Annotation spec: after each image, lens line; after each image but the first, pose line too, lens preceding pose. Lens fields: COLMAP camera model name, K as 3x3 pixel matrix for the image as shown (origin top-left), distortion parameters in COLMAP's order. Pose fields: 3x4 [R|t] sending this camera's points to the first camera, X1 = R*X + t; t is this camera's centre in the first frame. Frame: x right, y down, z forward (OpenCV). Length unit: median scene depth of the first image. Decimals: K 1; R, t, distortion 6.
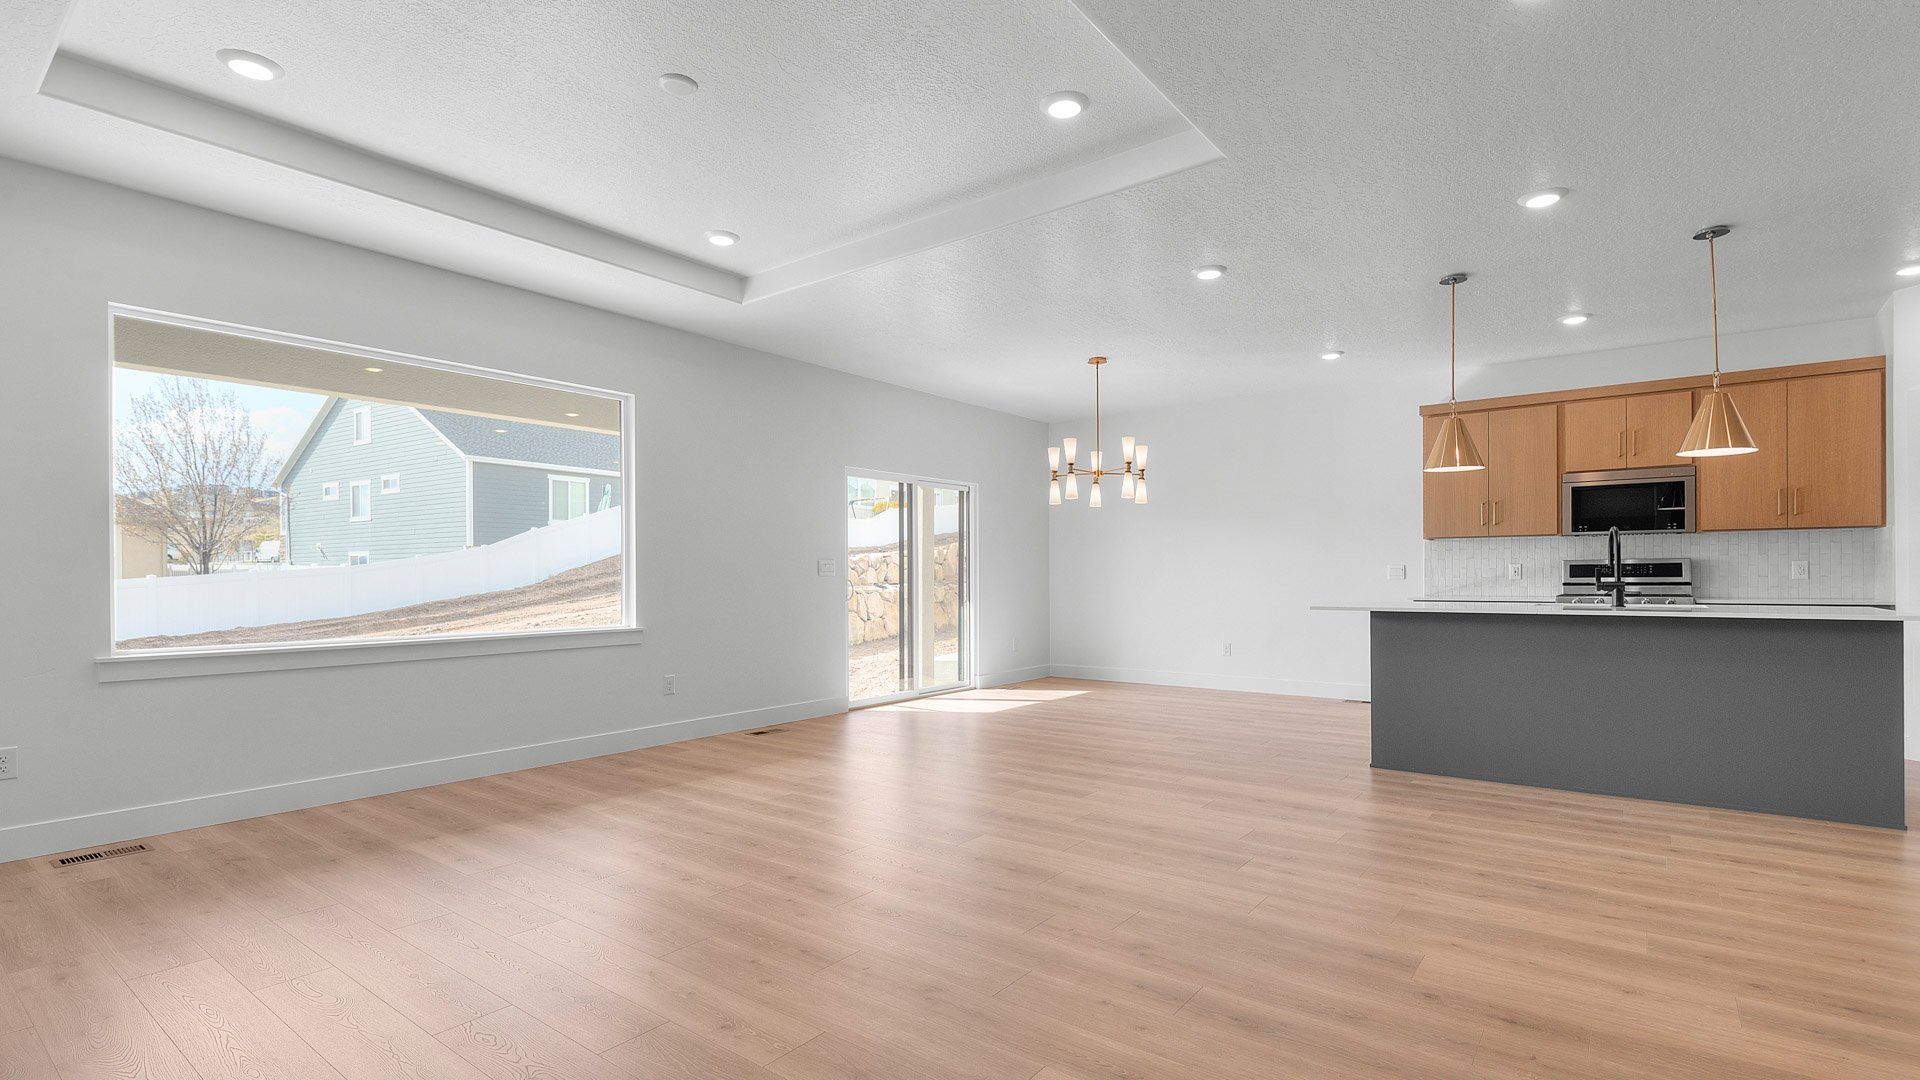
lens RADIAL K [[879.3, 0, 966.0], [0, 879.3, 576.3], [0, 0, 1]] dist [0.001972, 0.000062]
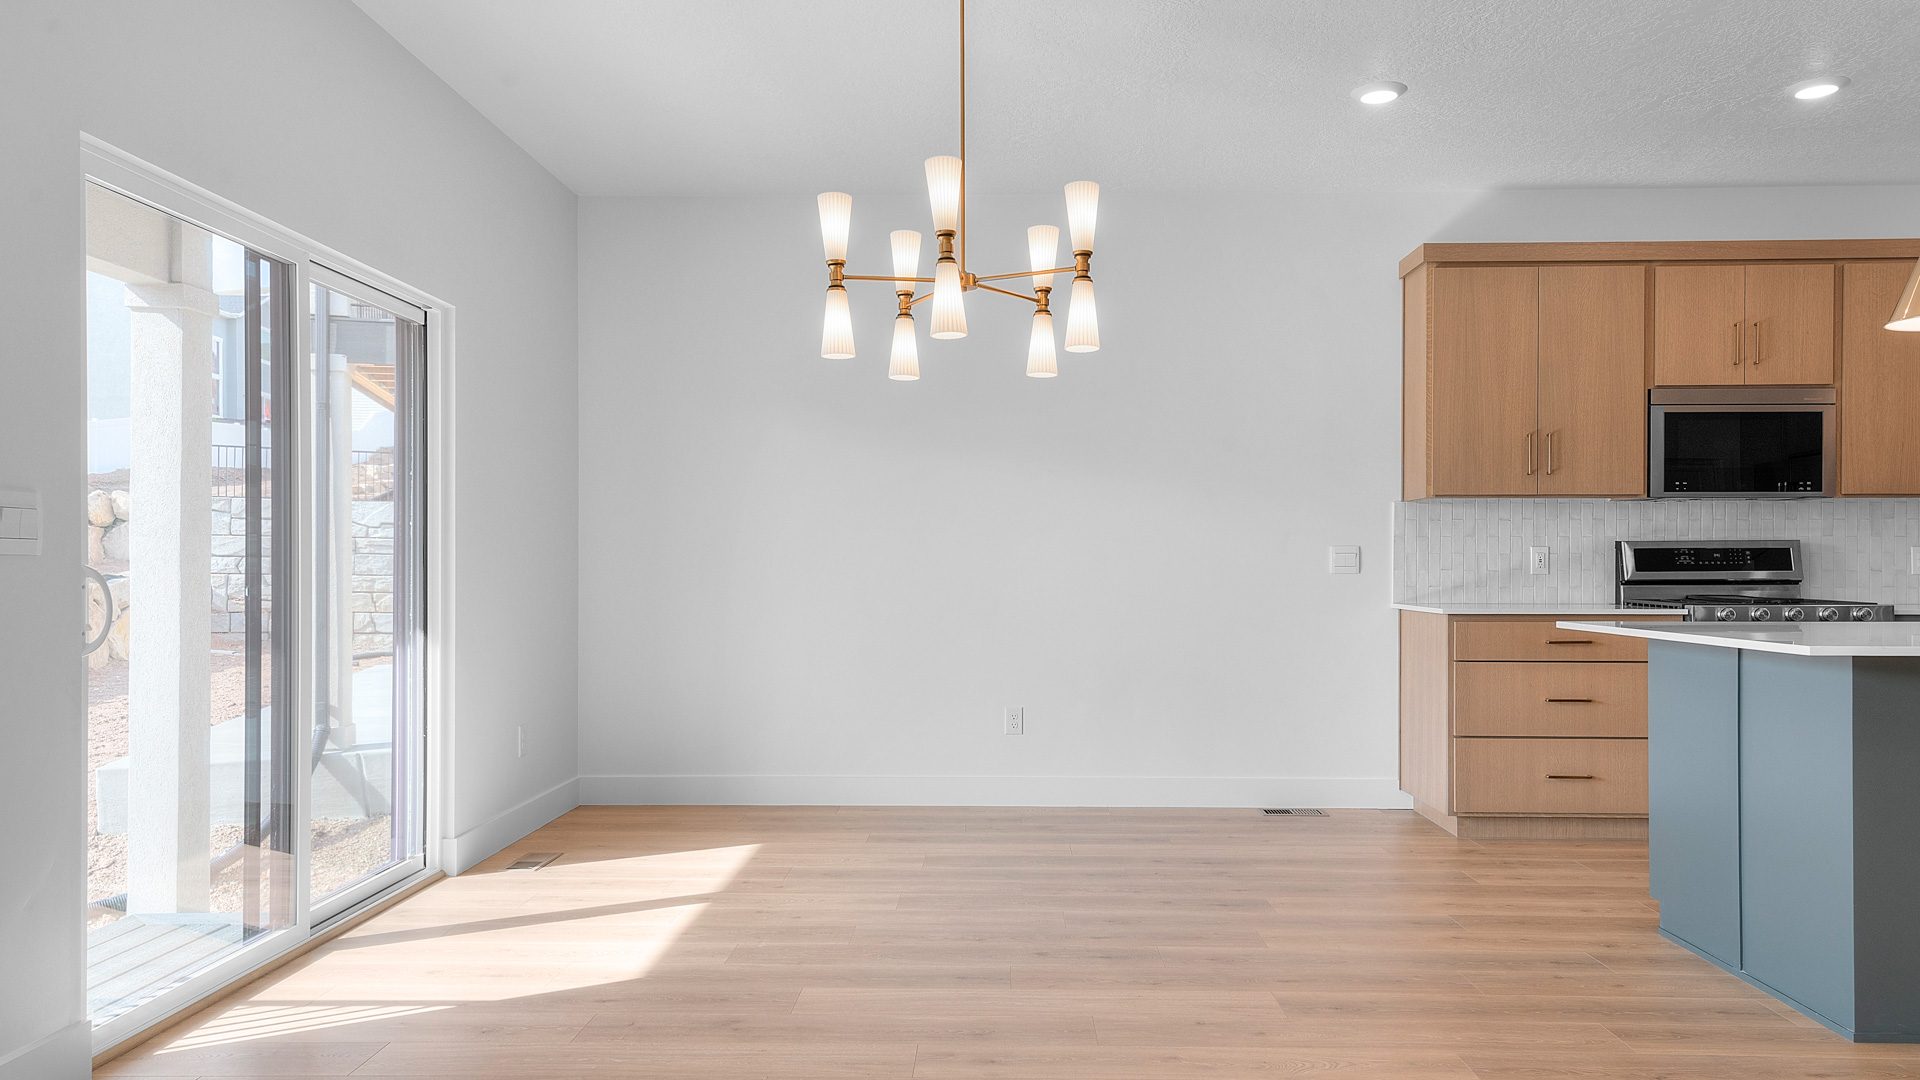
lens RADIAL K [[1265.1, 0, 961.6], [0, 1265.1, 574.5], [0, 0, 1]] dist [0.008873, 0.002981]
pose [[0.808401, 0.001140, 0.588632, -0.166327], [-0.004643, 0.999979, 0.004439, 0.001996], [-0.588614, -0.006321, 0.808389, 0.610456]]
